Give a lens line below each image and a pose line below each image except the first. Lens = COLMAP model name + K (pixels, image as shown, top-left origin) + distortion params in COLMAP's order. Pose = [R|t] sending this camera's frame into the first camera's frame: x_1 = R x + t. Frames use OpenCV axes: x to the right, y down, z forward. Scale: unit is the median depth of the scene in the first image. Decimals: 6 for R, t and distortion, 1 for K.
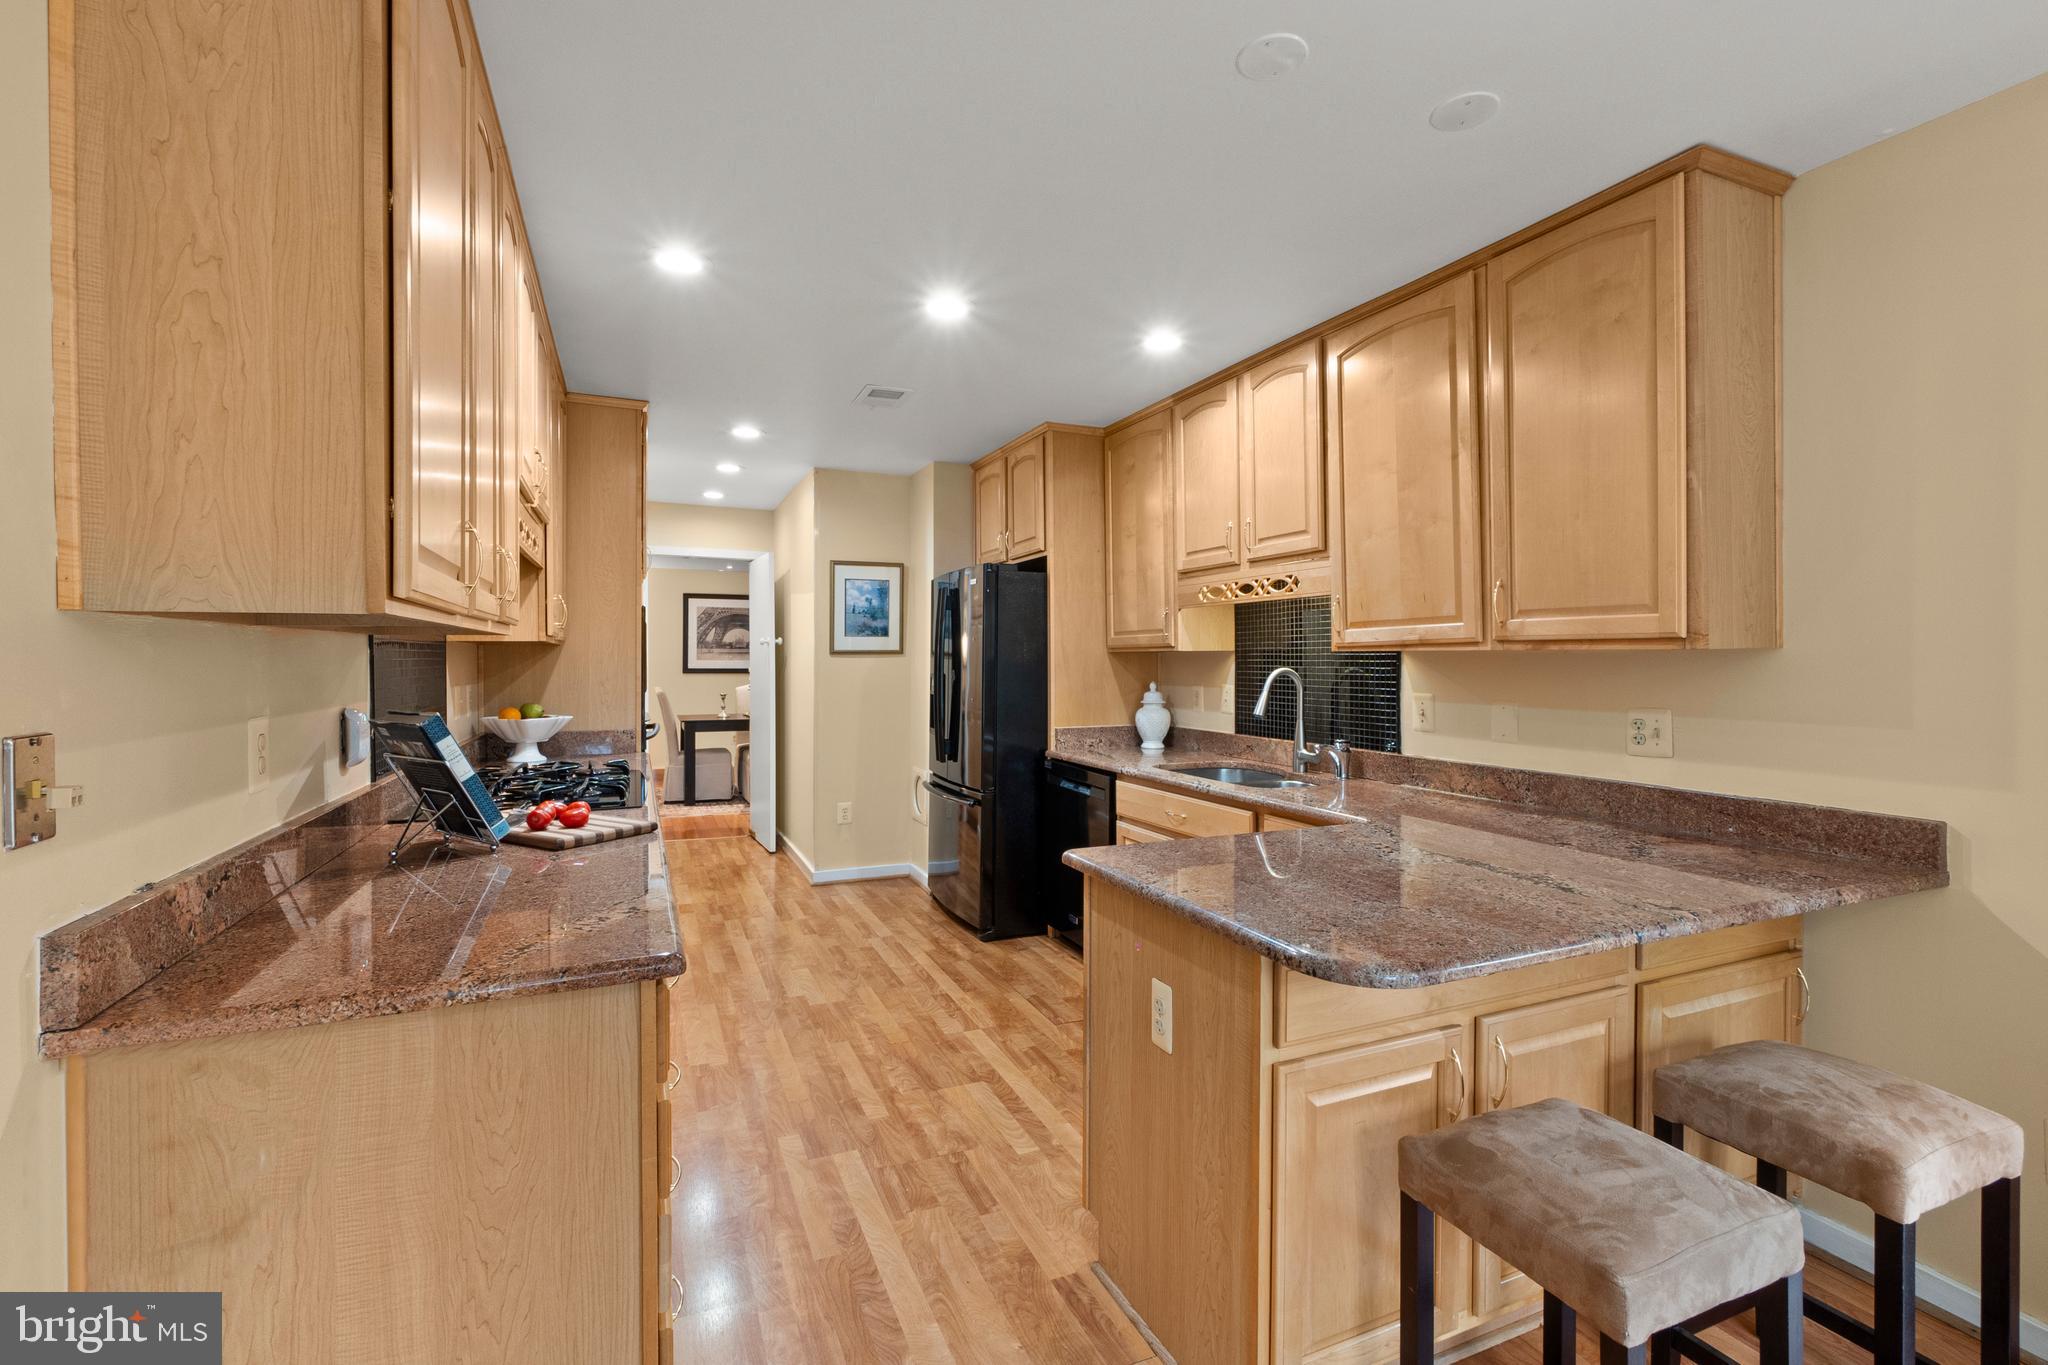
lens RADIAL K [[882.4, 0, 1017.5], [0, 882.4, 673.2], [0, 0, 1]] dist [-0.001407, 0.000178]
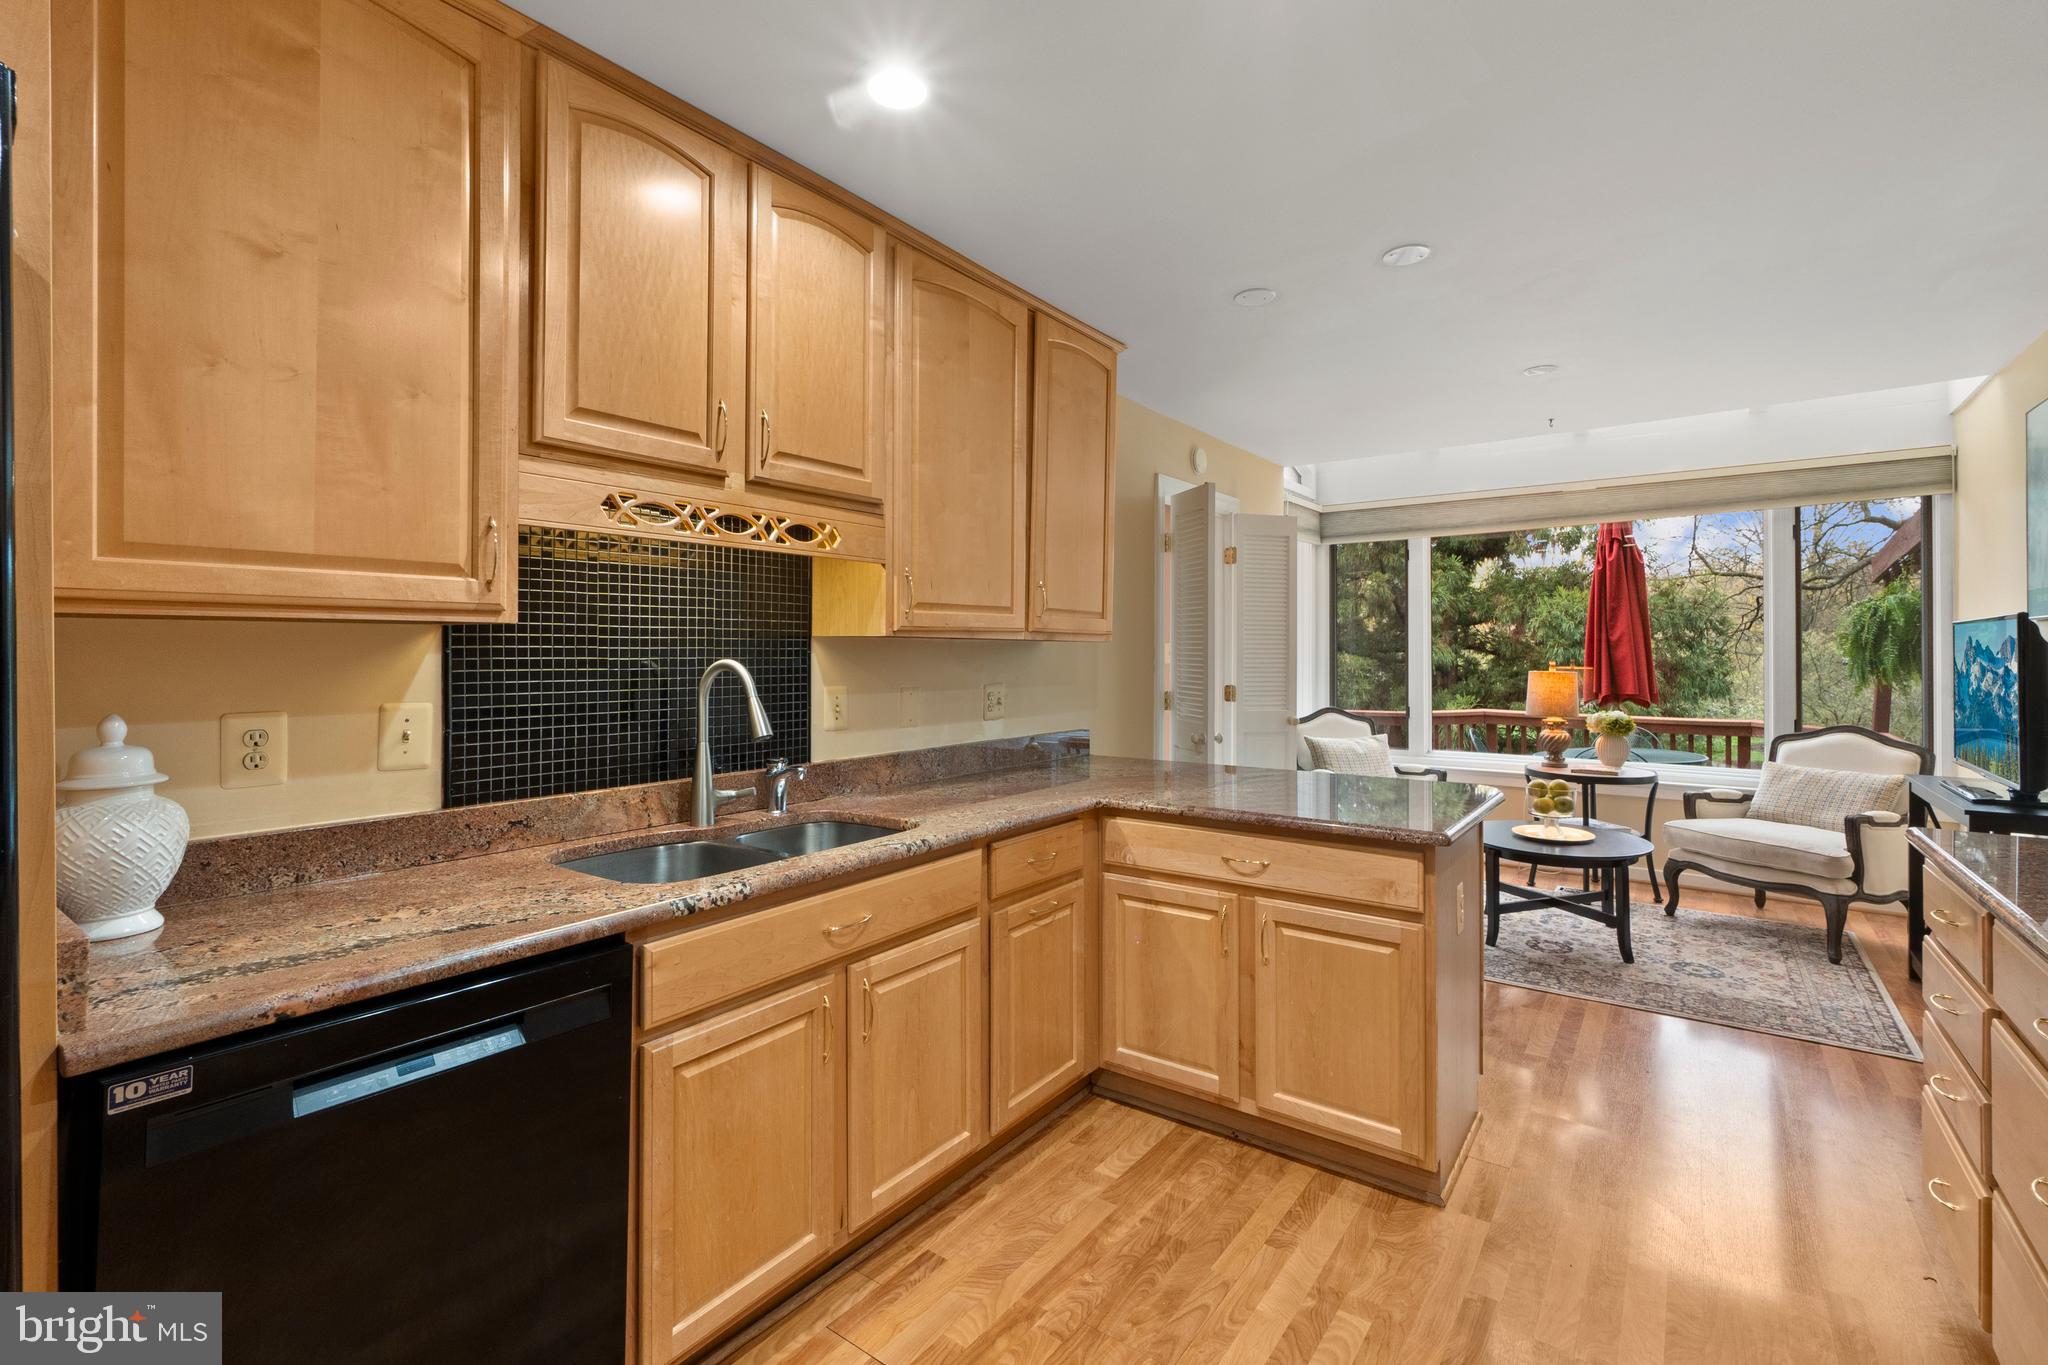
lens RADIAL K [[898.3, 0, 1033.3], [0, 898.3, 646.6], [0, 0, 1]] dist [-0.000422, 0.000793]
pose [[-0.502230, 0.006873, 0.864706, -0.371857], [0.013903, 0.999903, 0.000127, -0.012754], [-0.864622, 0.012086, -0.502277, 1.185592]]
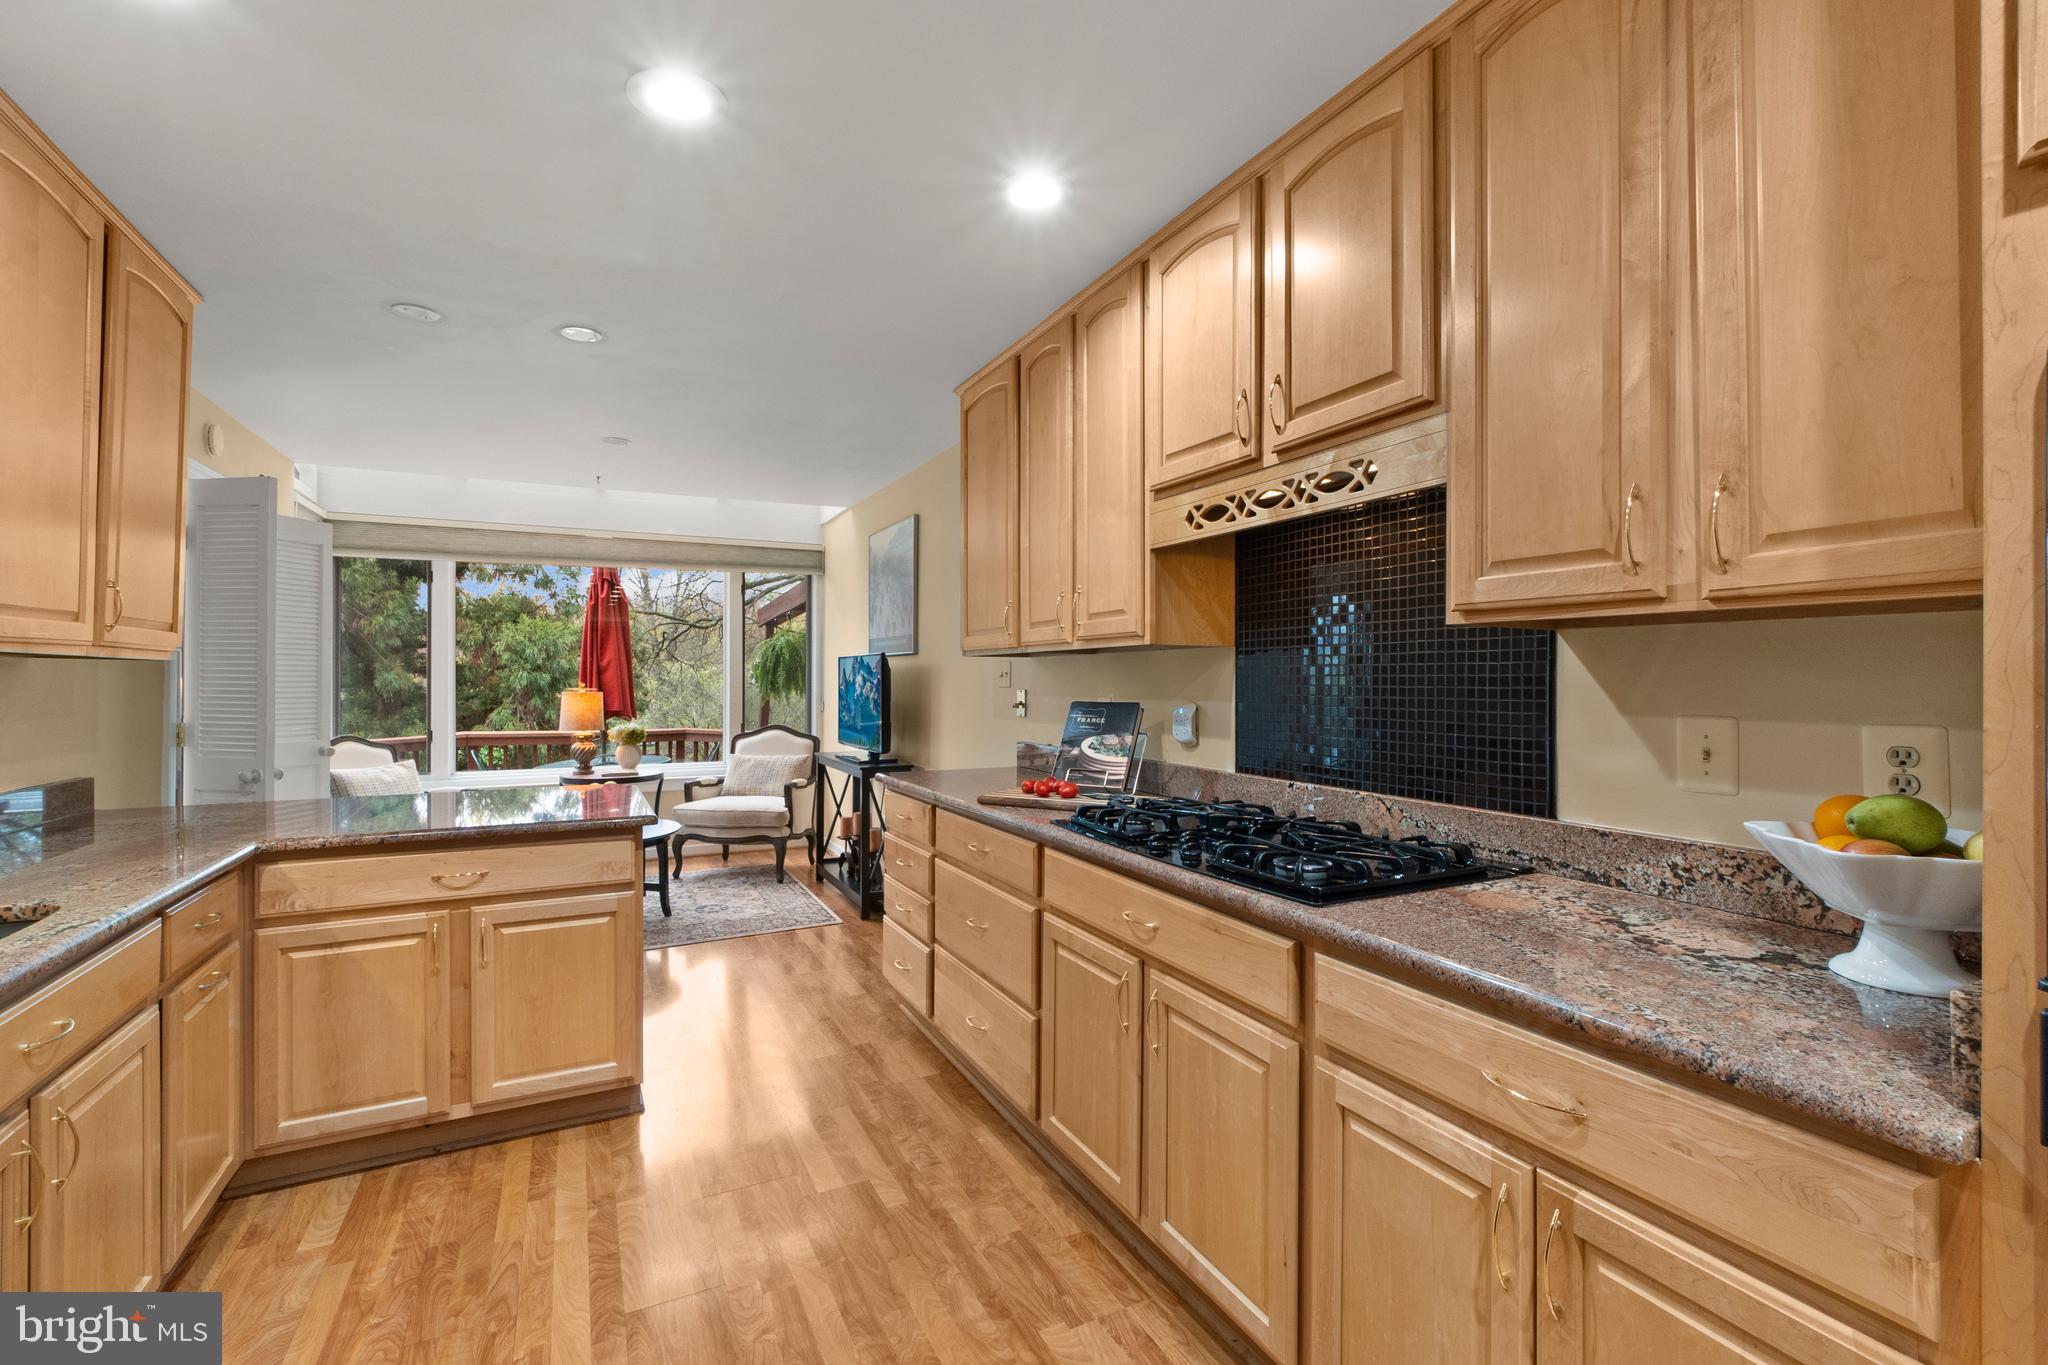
lens RADIAL K [[882.4, 0, 1017.5], [0, 882.4, 673.2], [0, 0, 1]] dist [-0.001407, 0.000178]
pose [[-0.998755, 0.000777, -0.049870, -0.260150], [0.000201, 0.999933, 0.011560, -0.014635], [0.049875, 0.011535, -0.998689, 1.429376]]
